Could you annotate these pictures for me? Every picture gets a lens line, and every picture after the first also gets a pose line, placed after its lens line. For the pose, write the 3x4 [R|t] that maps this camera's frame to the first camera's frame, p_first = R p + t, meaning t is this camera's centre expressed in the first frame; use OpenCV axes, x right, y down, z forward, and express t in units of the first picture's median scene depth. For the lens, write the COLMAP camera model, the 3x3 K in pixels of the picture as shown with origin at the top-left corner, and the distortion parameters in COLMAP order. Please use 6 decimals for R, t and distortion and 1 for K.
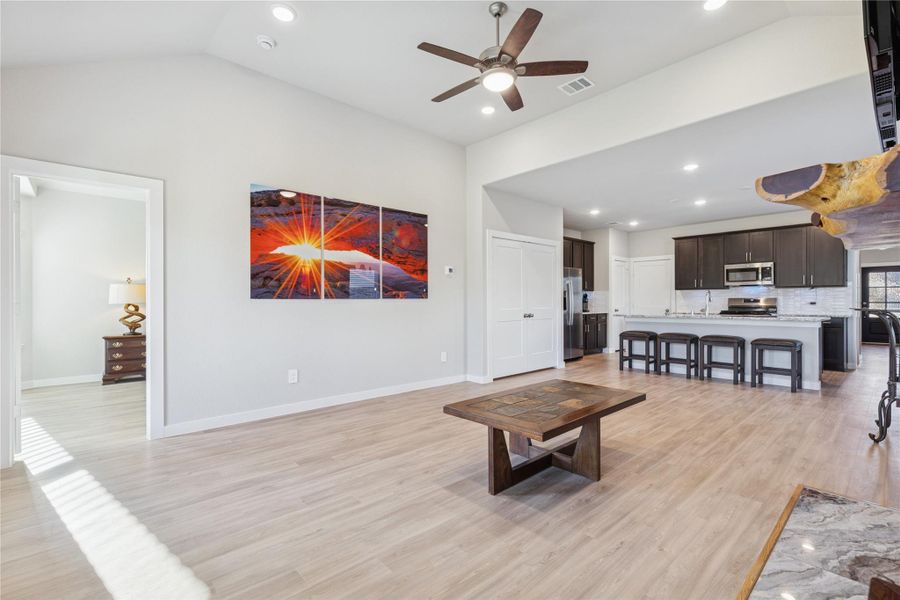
lens RADIAL K [[404.7, 0, 455.0], [0, 404.7, 301.8], [0, 0, 1]] dist [0.004183, 0.000305]
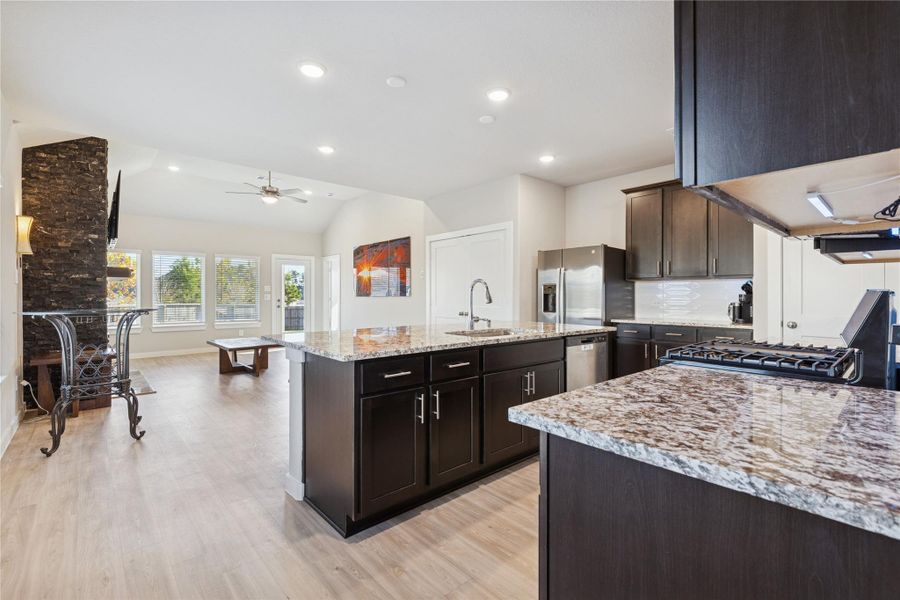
lens RADIAL K [[408.0, 0, 457.0], [0, 408.0, 294.9], [0, 0, 1]] dist [-0.001759, -0.000050]
pose [[-0.006546, -0.000979, -0.999978, 1.006330], [-0.000782, 0.999999, -0.000974, -0.007967], [0.999978, 0.000776, -0.006547, 0.883225]]
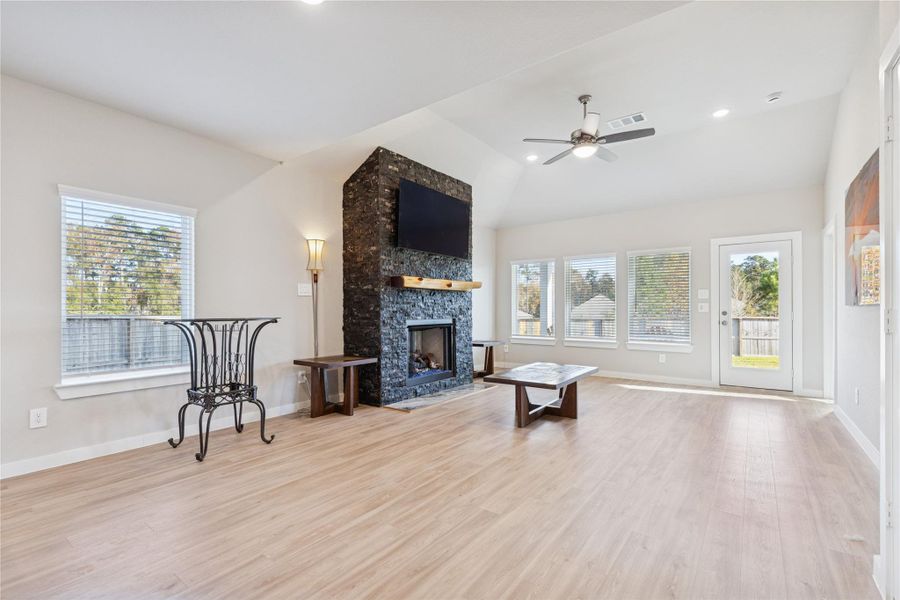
lens RADIAL K [[401.6, 0, 460.0], [0, 401.6, 310.4], [0, 0, 1]] dist [0.002155, 0.000292]
pose [[-0.980233, 0.004656, -0.197794, 0.347321], [0.003657, 0.999979, 0.005414, -0.001921], [0.197815, 0.004584, -0.980229, 0.982527]]
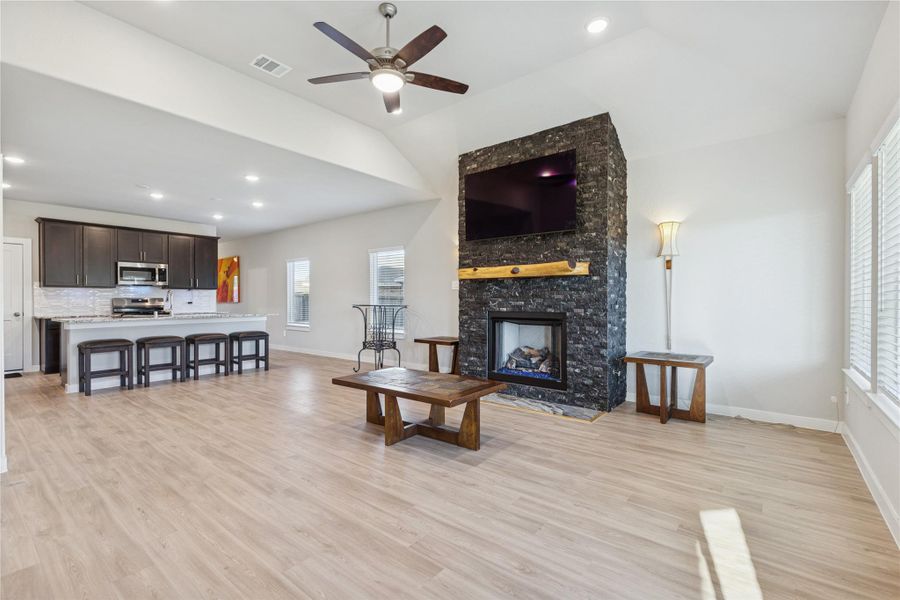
lens RADIAL K [[404.7, 0, 455.0], [0, 404.7, 301.8], [0, 0, 1]] dist [0.004183, 0.000305]
pose [[-0.157092, -0.002483, 0.987581, -0.396184], [0.003675, 0.999988, 0.003099, -0.000286], [-0.987577, 0.004116, -0.157081, 0.431749]]
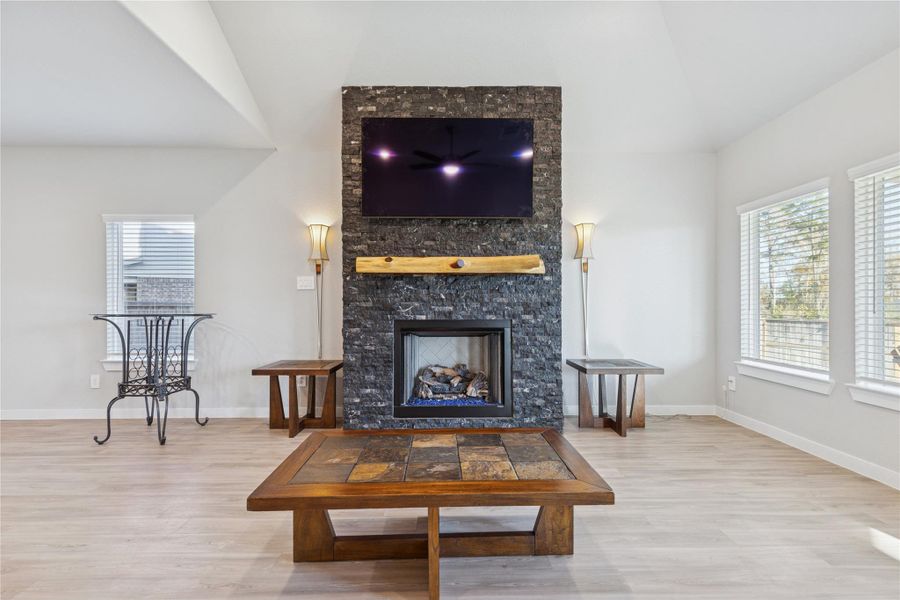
lens RADIAL K [[404.7, 0, 454.5], [0, 404.7, 303.9], [0, 0, 1]] dist [0.004788, -0.000156]
pose [[-0.746309, 0.004441, 0.665585, -0.089057], [0.005503, 0.999985, -0.000503, -0.000942], [-0.665577, 0.003287, -0.746322, 0.586897]]
